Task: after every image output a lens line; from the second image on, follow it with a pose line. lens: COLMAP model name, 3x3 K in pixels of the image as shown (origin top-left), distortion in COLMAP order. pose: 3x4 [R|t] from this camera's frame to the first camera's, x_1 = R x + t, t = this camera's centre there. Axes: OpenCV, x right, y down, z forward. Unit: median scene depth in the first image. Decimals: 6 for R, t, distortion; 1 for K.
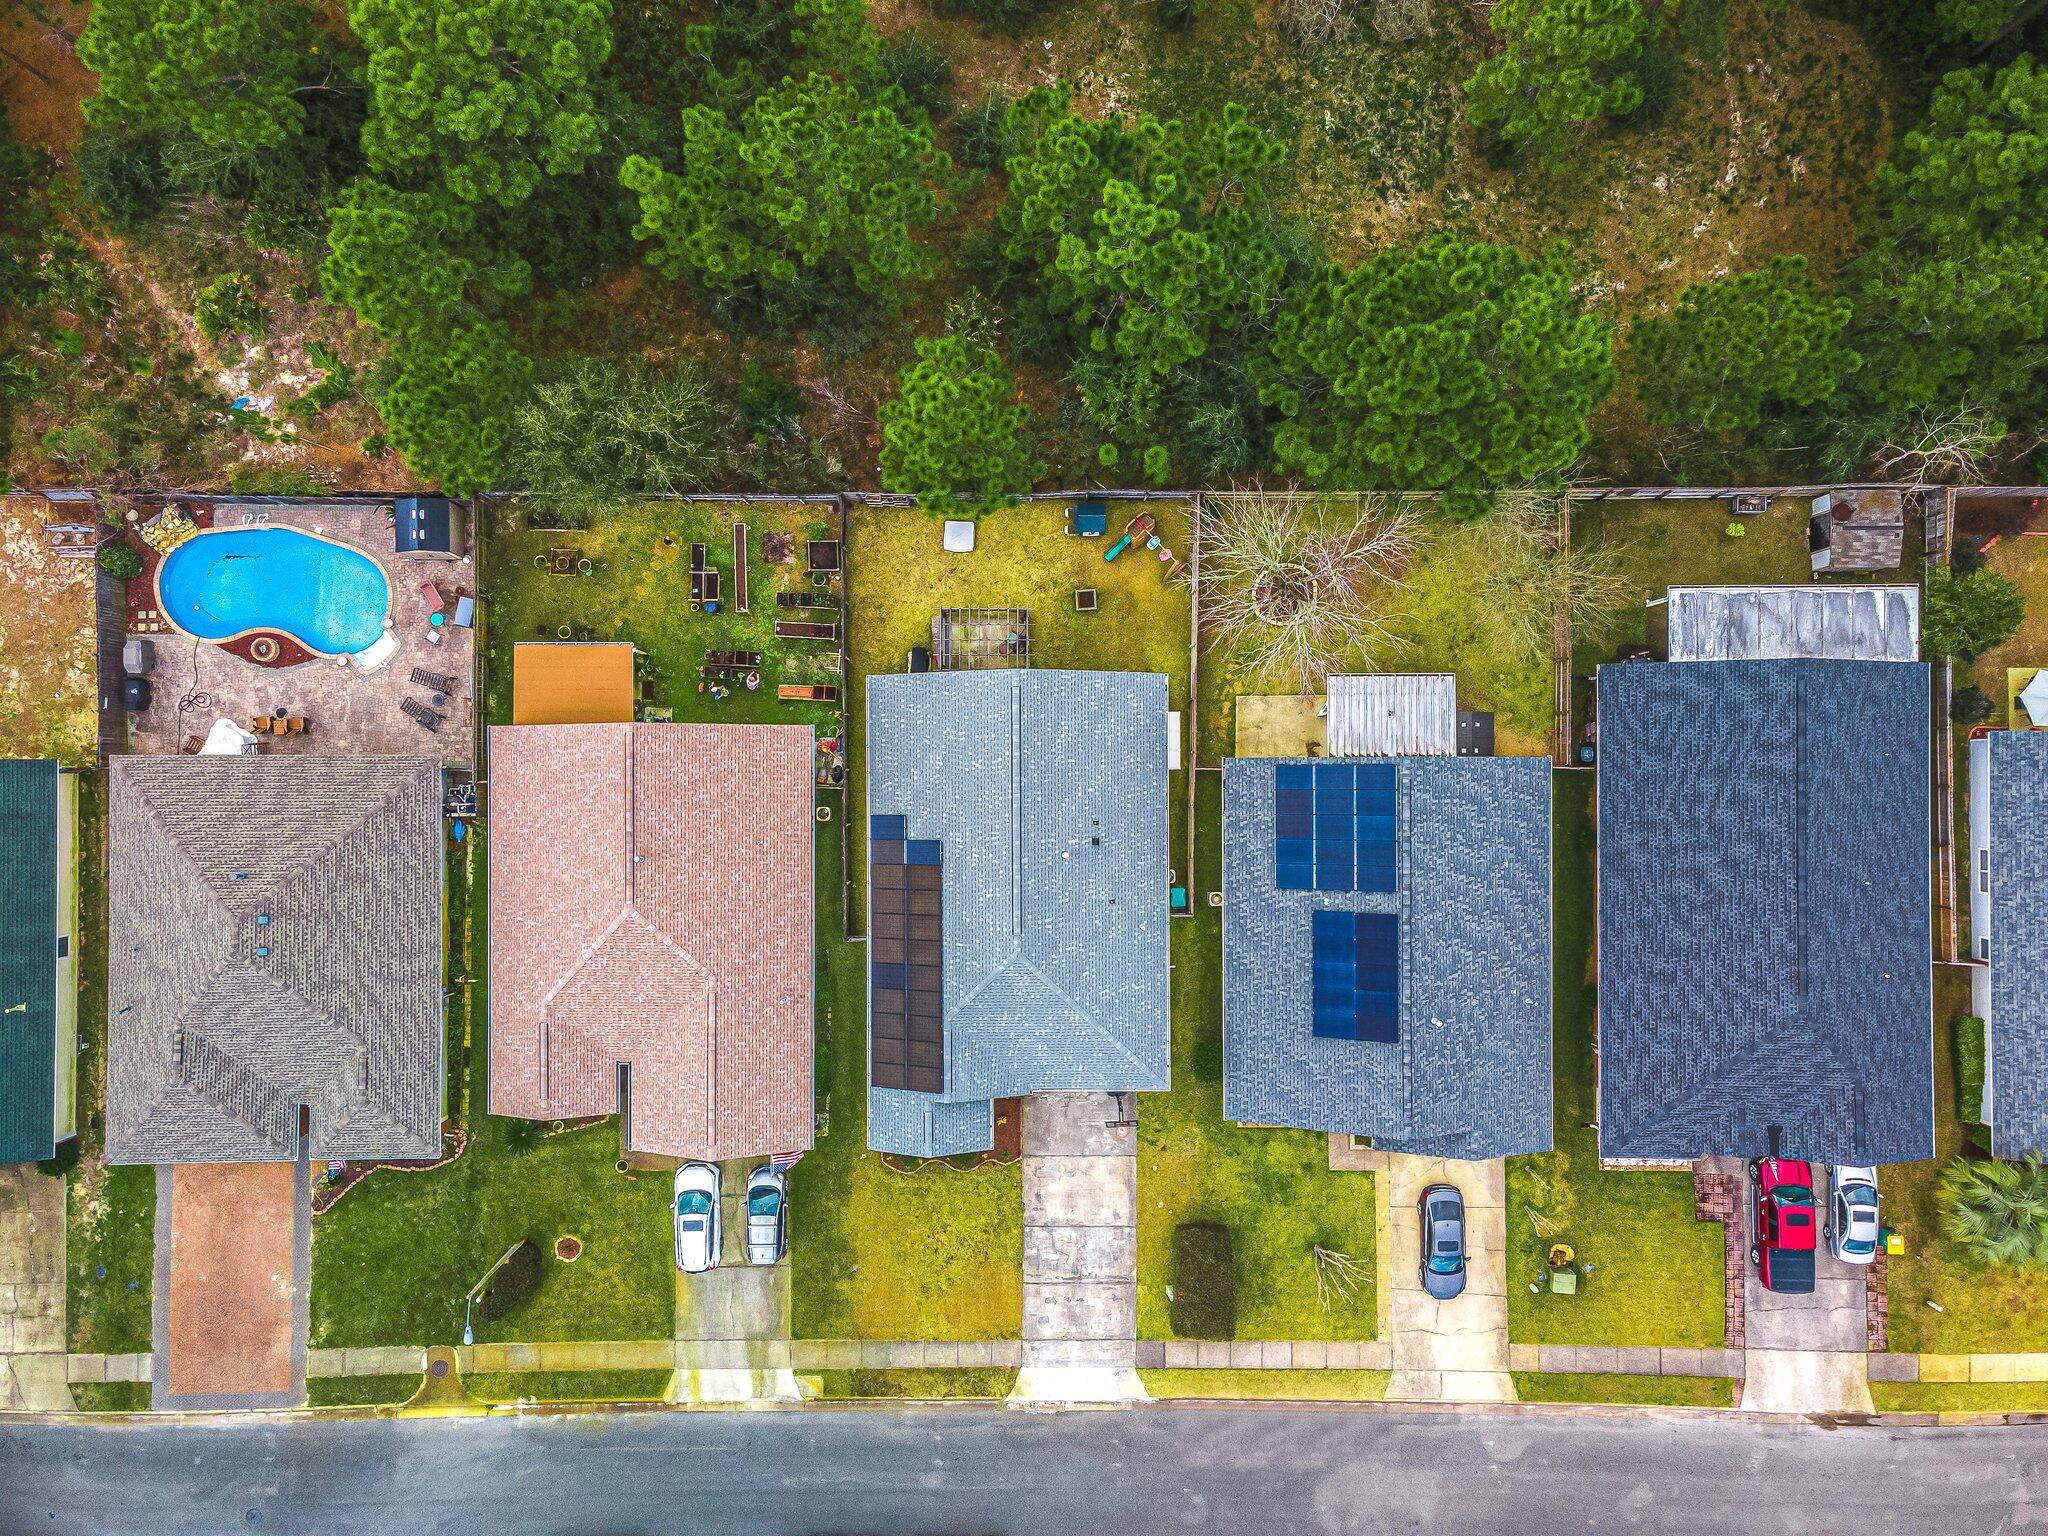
lens RADIAL K [[1493.2, 0, 1028.5], [0, 1493.2, 775.9], [0, 0, 1]] dist [0.017097, 0.077147]
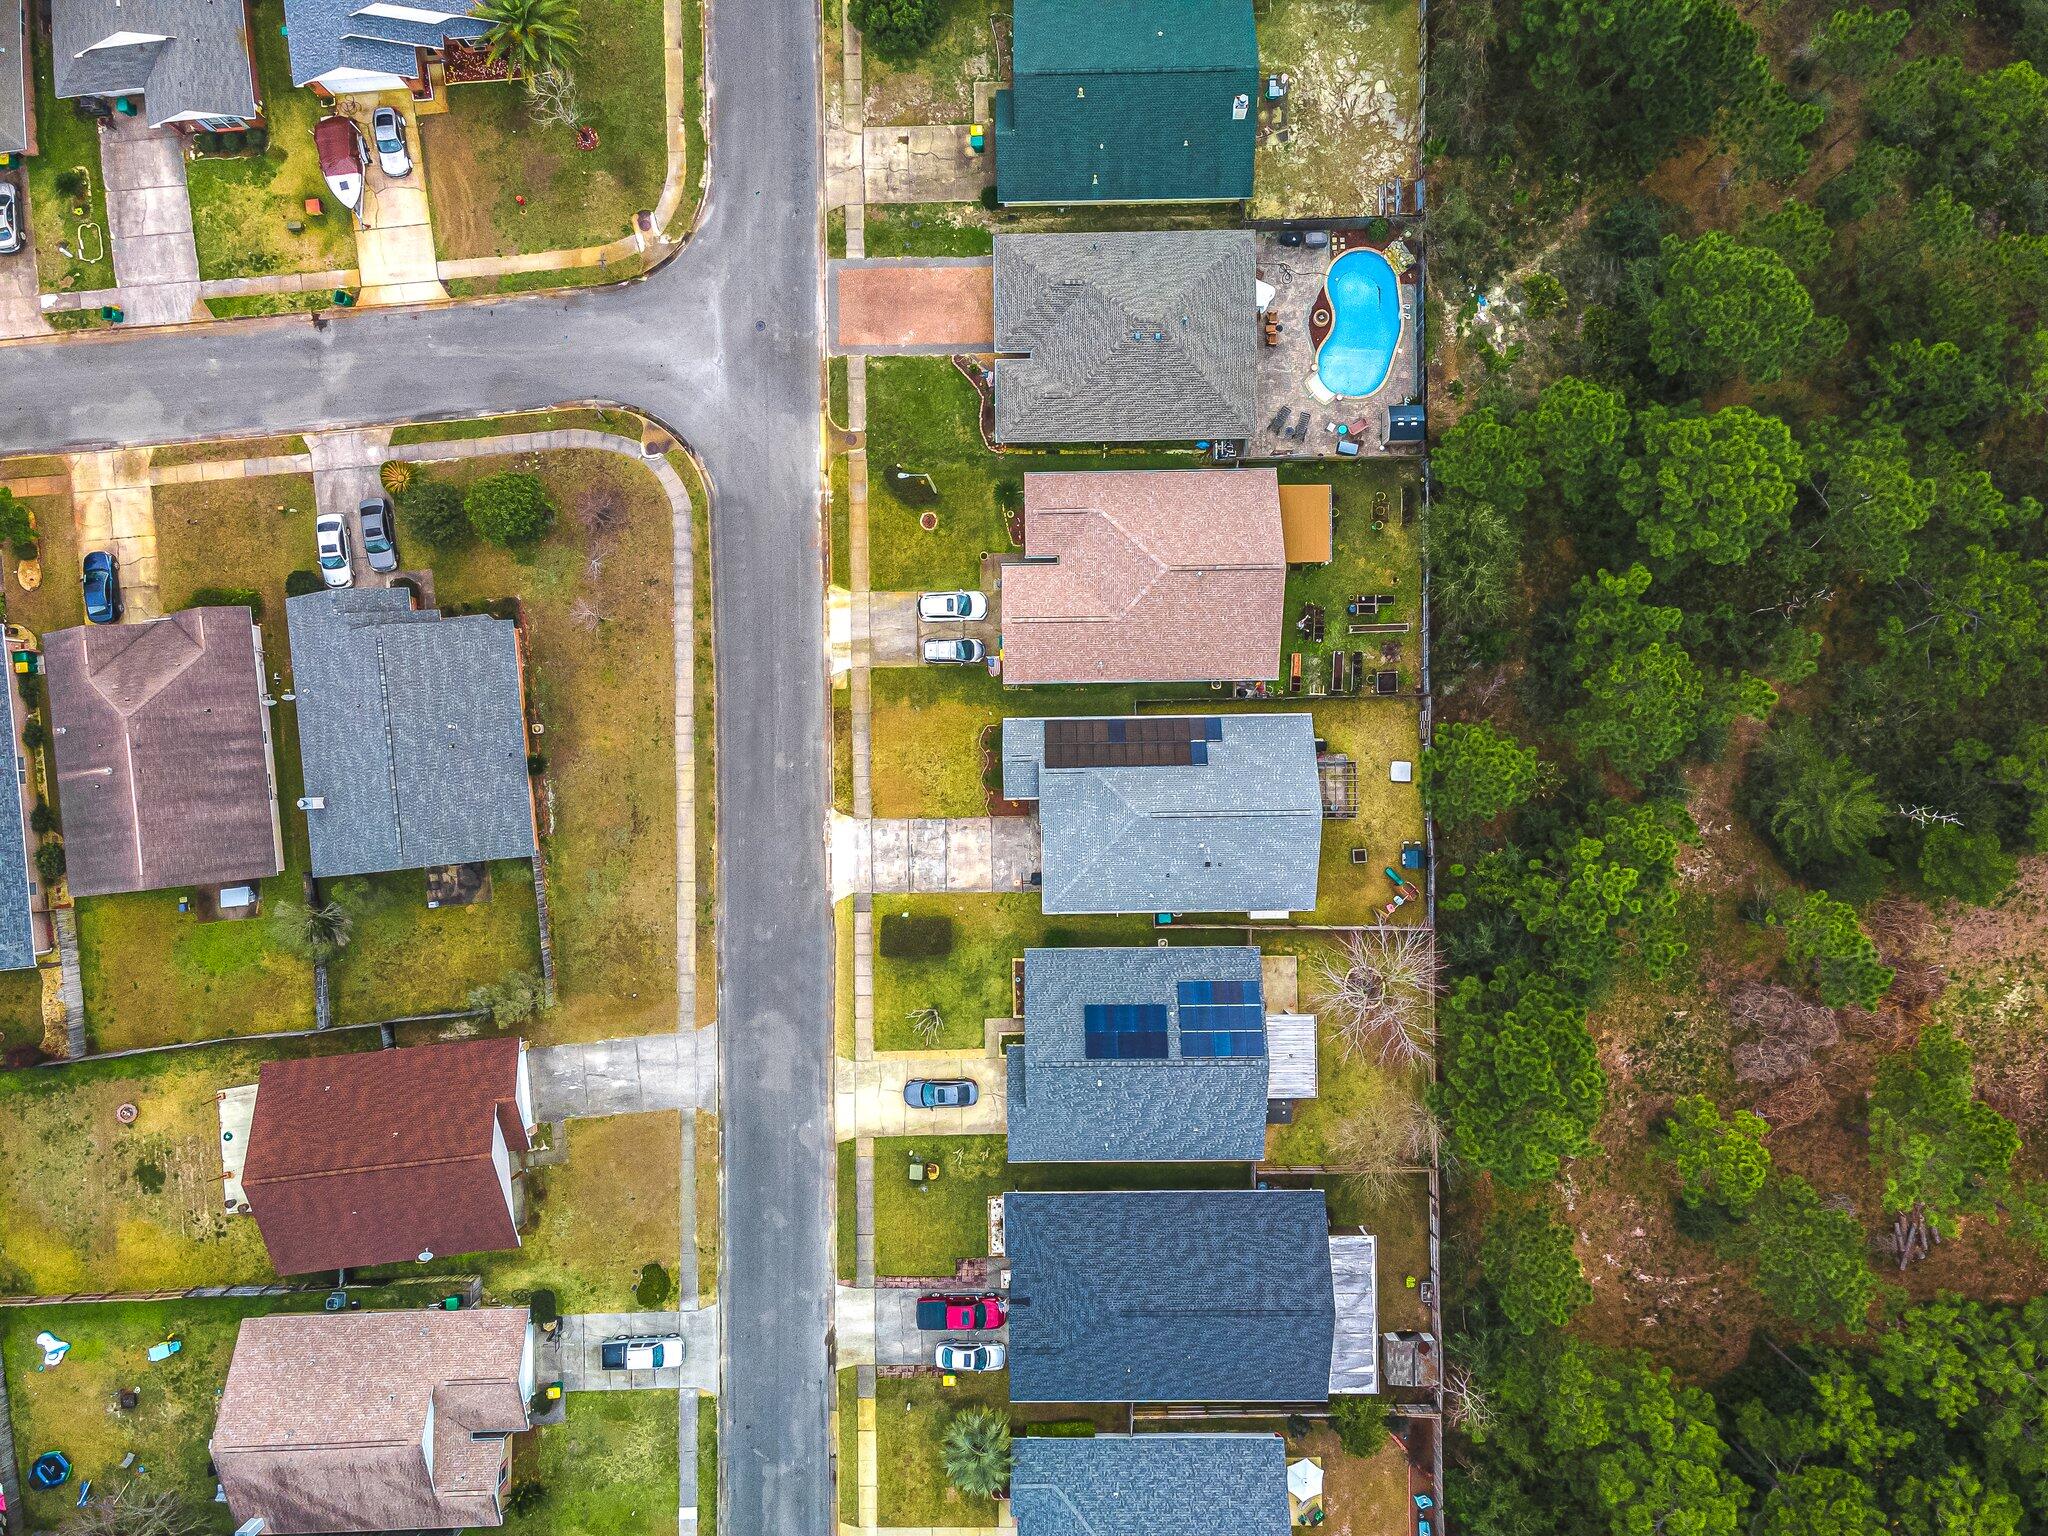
lens RADIAL K [[1493.2, 0, 1028.5], [0, 1493.2, 775.9], [0, 0, 1]] dist [0.017097, 0.077147]
pose [[0.010840, 0.999940, 0.001500, -0.048663], [-0.999889, 0.010824, 0.010223, 0.202241], [0.010206, -0.001611, 0.999947, -0.521674]]
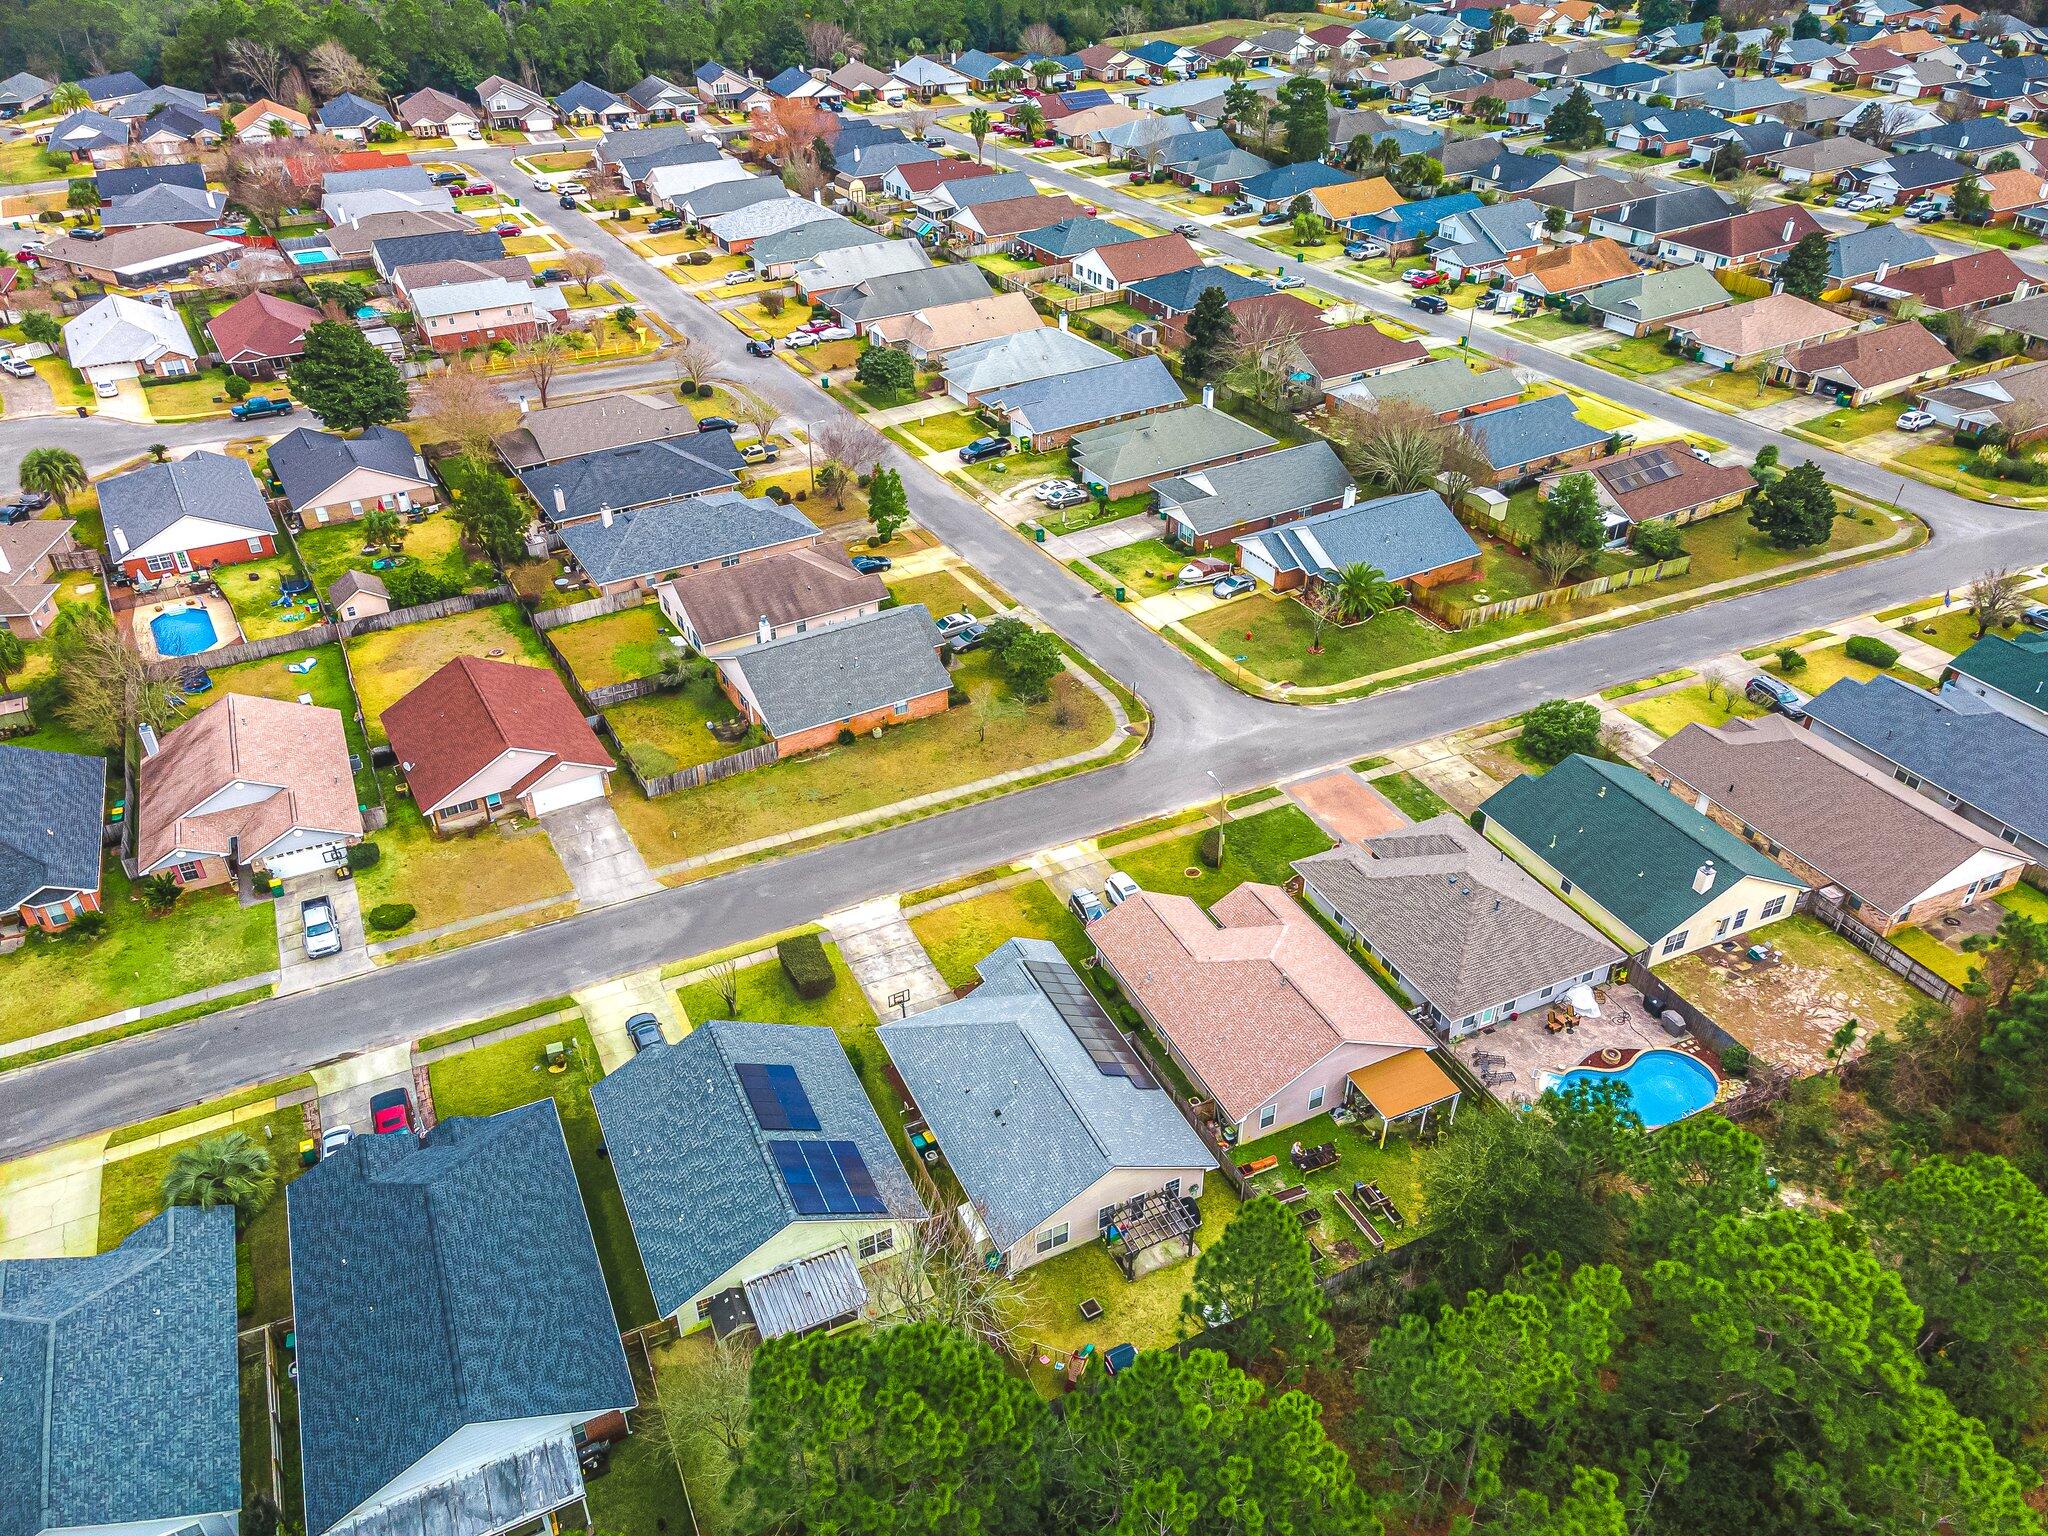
lens RADIAL K [[1493.2, 0, 1028.5], [0, 1493.2, 775.9], [0, 0, 1]] dist [0.017097, 0.077147]
pose [[-0.903940, 0.247445, -0.348803, 0.380218], [-0.427554, -0.504785, 0.749927, -0.750472], [0.009495, 0.827021, 0.562091, 0.025637]]
